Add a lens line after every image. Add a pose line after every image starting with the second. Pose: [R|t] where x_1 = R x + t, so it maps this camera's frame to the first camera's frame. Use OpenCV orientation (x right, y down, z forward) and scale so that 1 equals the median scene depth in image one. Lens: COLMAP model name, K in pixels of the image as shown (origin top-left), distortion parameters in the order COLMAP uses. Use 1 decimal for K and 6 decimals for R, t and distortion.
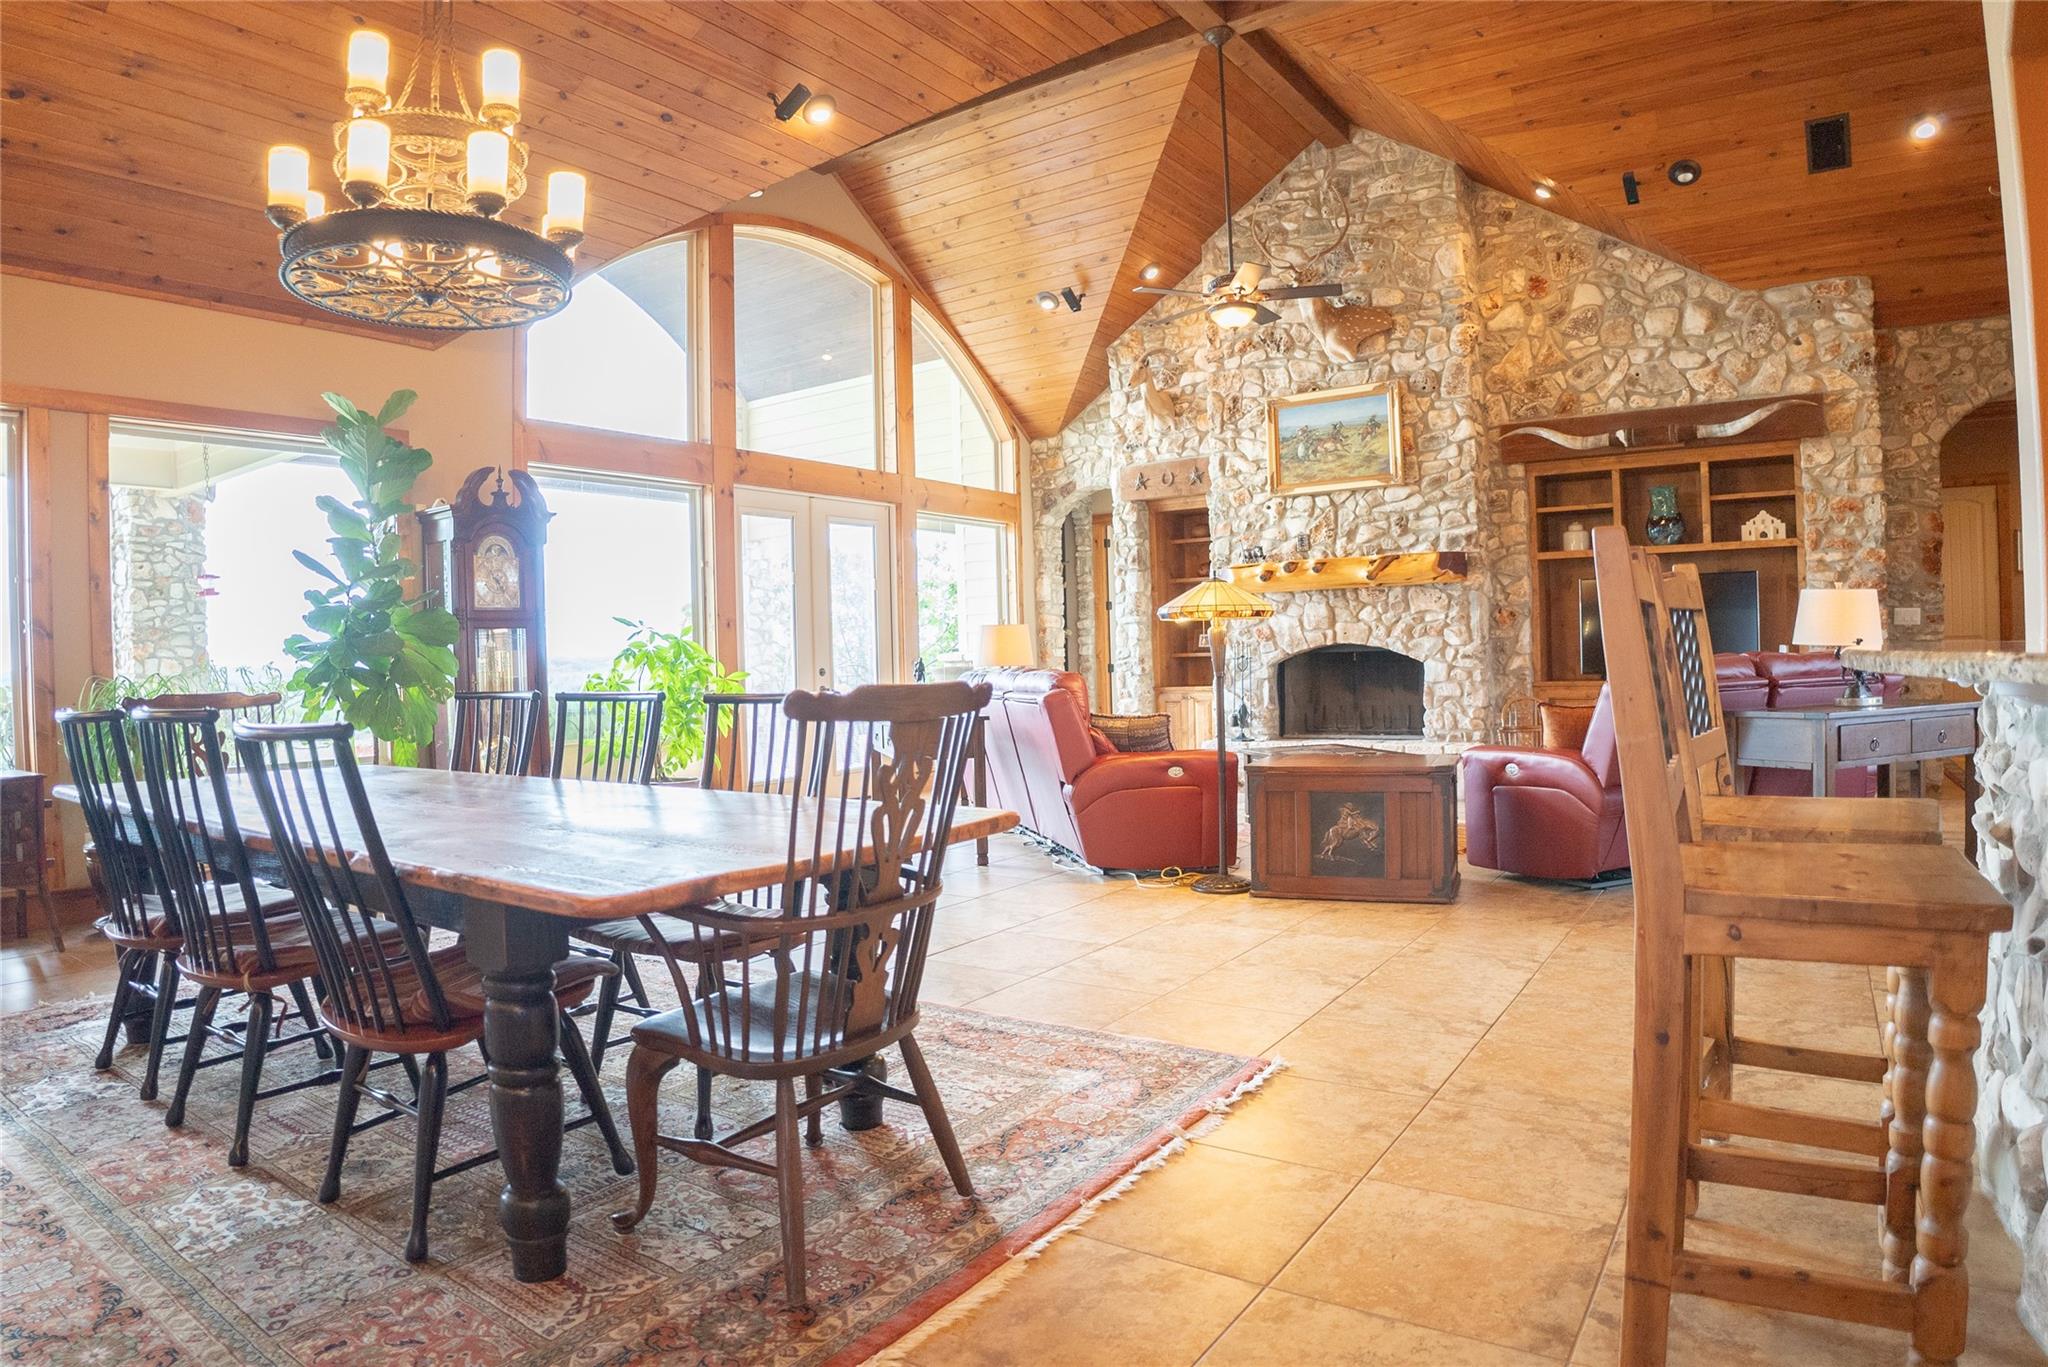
lens RADIAL K [[1187.4, 0, 1024.0], [0, 1187.4, 683.5], [0, 0, 1]] dist [-0.165892, 0.053457]
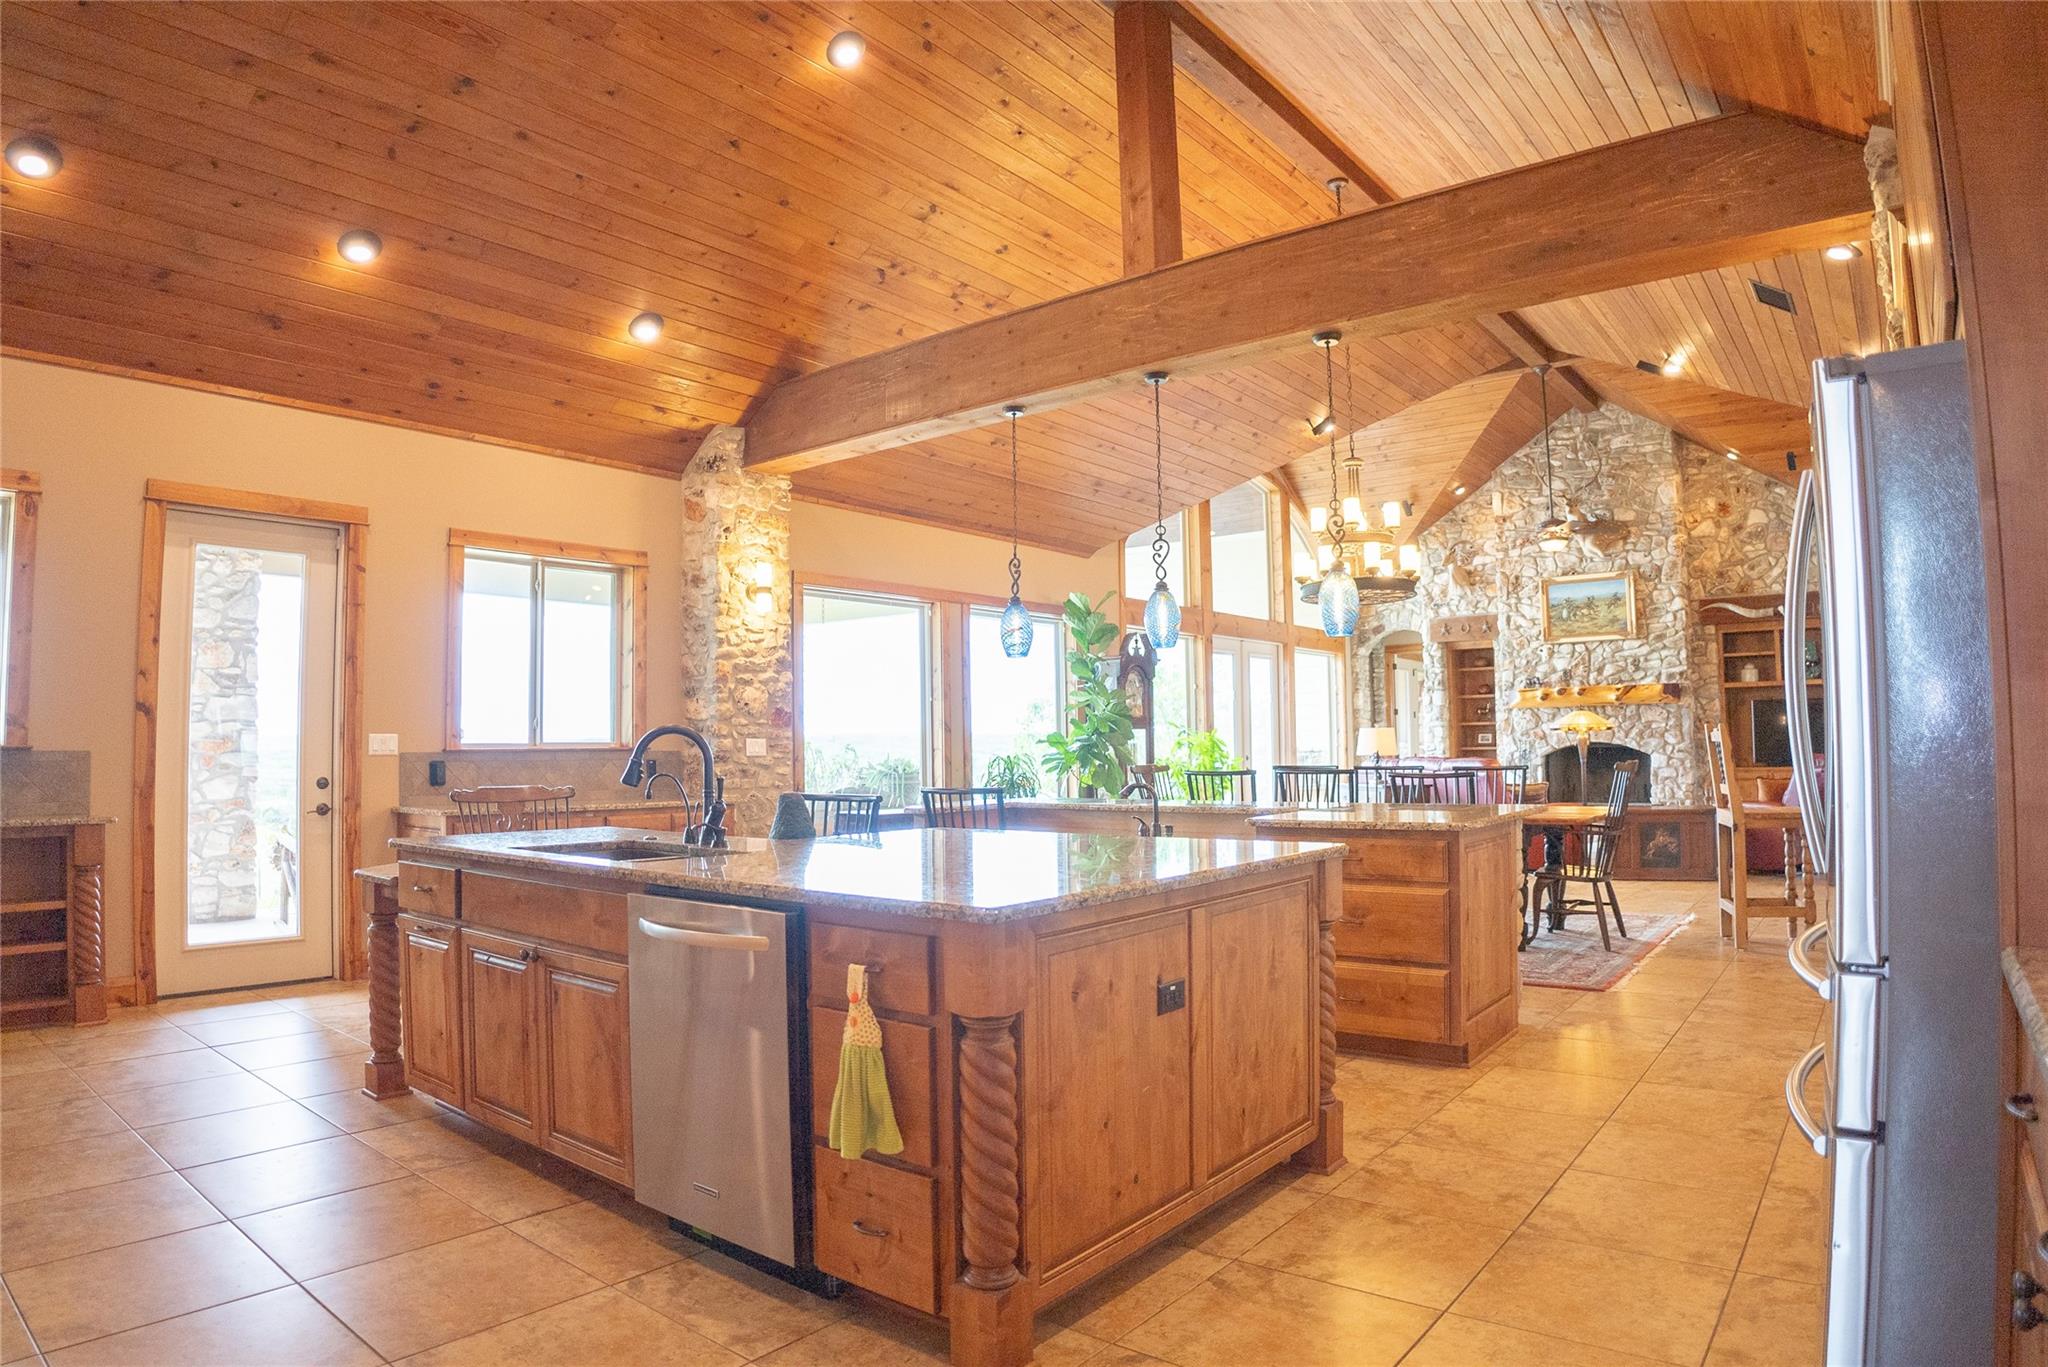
lens RADIAL K [[1187.4, 0, 1024.0], [0, 1187.4, 683.5], [0, 0, 1]] dist [-0.165892, 0.053457]
pose [[0.997424, 0.011272, -0.070842, -0.372901], [-0.016425, 0.997227, -0.072589, 0.010115], [0.069827, 0.073566, 0.994843, -0.542177]]
